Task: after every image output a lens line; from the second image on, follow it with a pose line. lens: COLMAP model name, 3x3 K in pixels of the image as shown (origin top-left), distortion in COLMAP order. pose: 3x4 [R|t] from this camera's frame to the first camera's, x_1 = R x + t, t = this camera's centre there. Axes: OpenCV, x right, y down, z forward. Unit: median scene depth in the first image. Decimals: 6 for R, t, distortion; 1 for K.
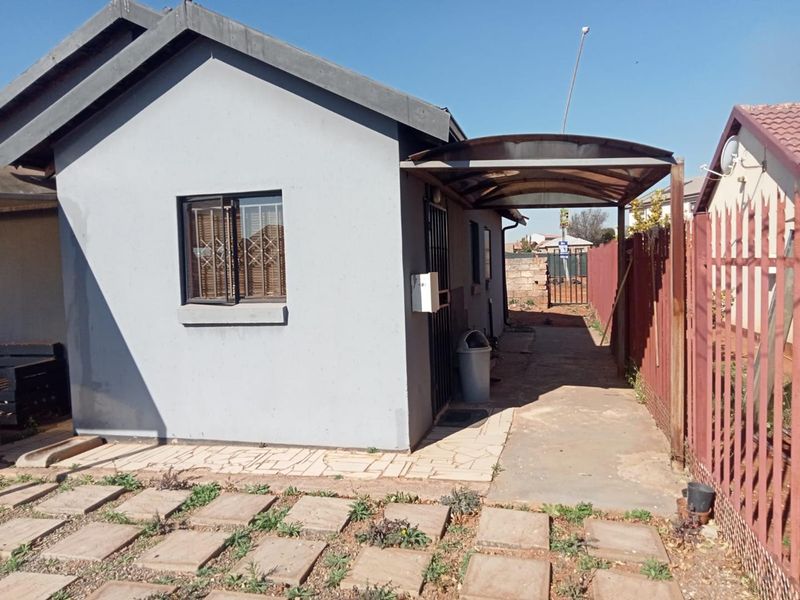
lens RADIAL K [[594.9, 0, 403.1], [0, 594.9, 296.6], [0, 0, 1]] dist [0.017367, 0.002388]
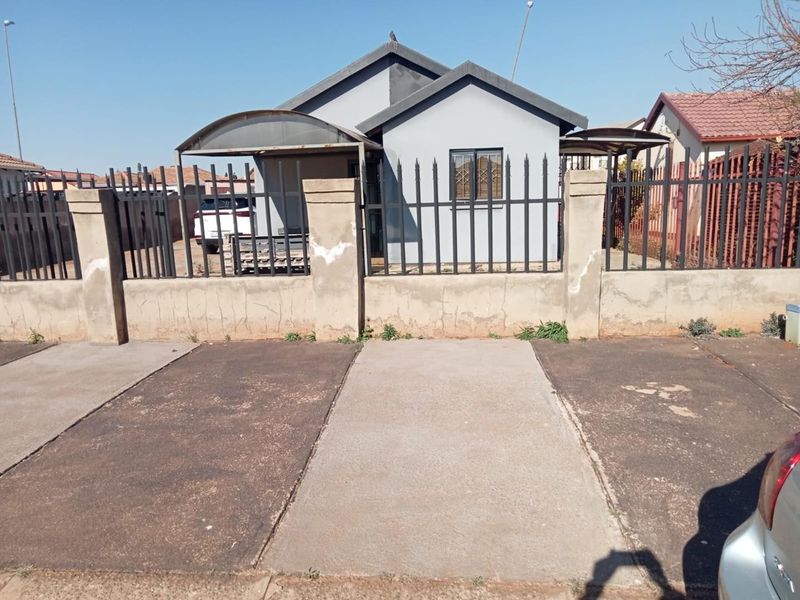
lens RADIAL K [[594.9, 0, 403.1], [0, 594.9, 296.6], [0, 0, 1]] dist [0.017367, 0.002388]
pose [[0.984526, -0.014717, 0.174622, -0.946296], [-0.002703, 0.995073, 0.099107, 0.151140], [-0.175220, -0.098045, 0.979635, -1.135500]]
